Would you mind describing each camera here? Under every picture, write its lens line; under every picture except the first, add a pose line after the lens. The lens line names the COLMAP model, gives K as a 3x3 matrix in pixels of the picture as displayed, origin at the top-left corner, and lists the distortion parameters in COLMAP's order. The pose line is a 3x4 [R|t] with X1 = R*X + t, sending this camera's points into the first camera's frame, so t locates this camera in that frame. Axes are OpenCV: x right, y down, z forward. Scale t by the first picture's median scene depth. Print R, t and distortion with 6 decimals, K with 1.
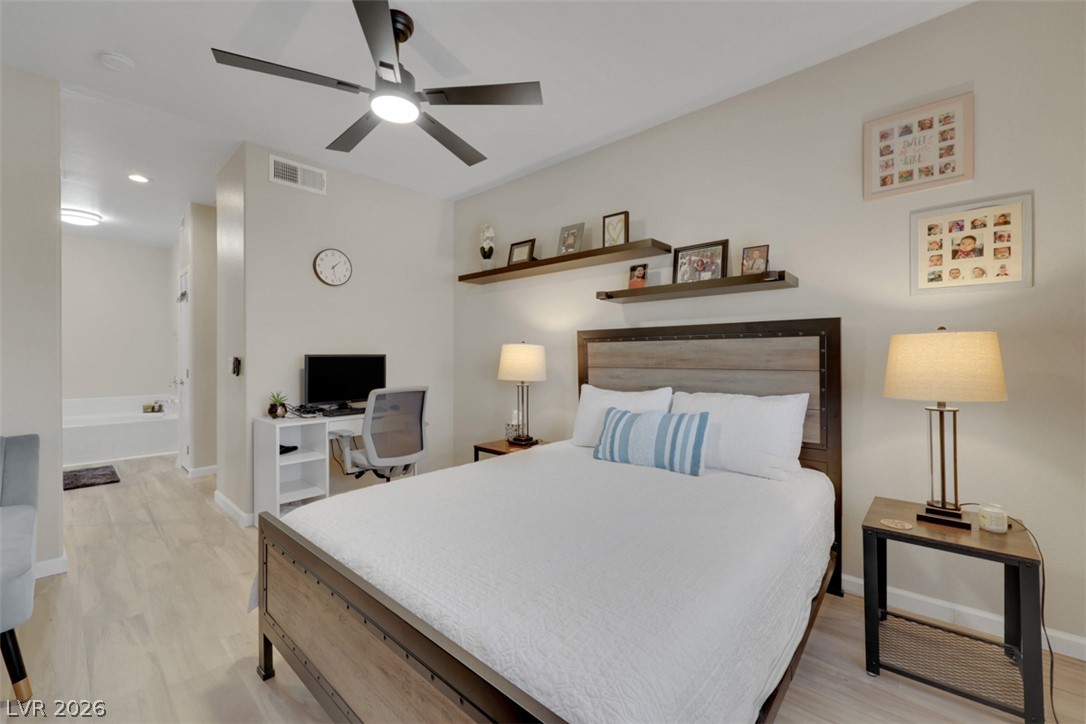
lens RADIAL K [[426.9, 0, 543.0], [0, 426.9, 362.0], [0, 0, 1]] dist [-0.002406, -0.000148]
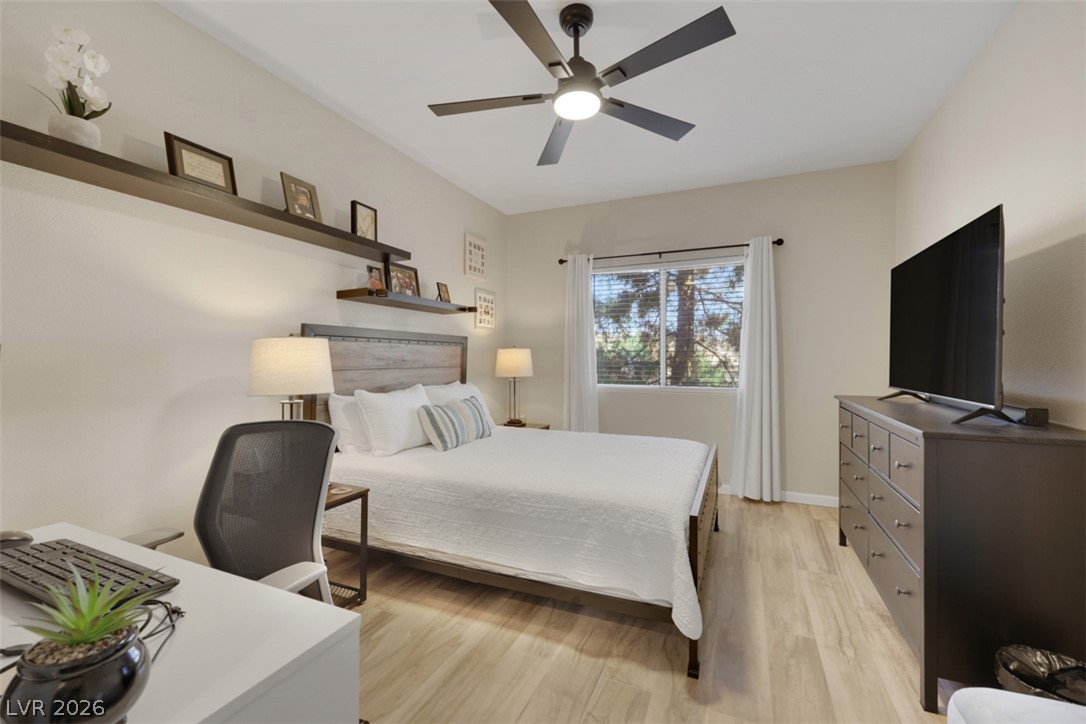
lens RADIAL K [[453.6, 0, 542.0], [0, 453.6, 355.1], [0, 0, 1]] dist [-0.001107, -0.000139]
pose [[-0.293096, 0.018384, 0.955906, -1.260267], [0.023087, 0.999660, -0.012146, 0.003020], [-0.955804, 0.018509, -0.293421, 1.313317]]
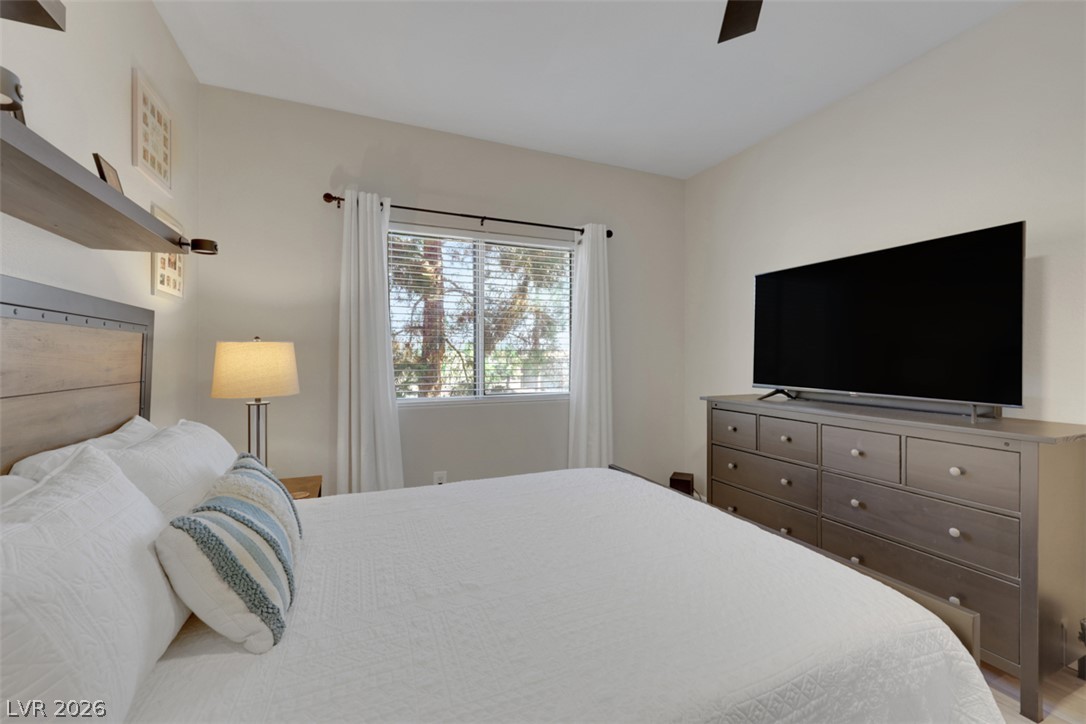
lens RADIAL K [[446.5, 0, 544.7], [0, 446.5, 359.1], [0, 0, 1]] dist [-0.001018, 0.000026]
pose [[-0.900803, 0.008203, 0.434151, -0.297460], [0.018786, 0.999622, 0.020091, -0.021085], [-0.433822, 0.026254, -0.900616, 1.479421]]
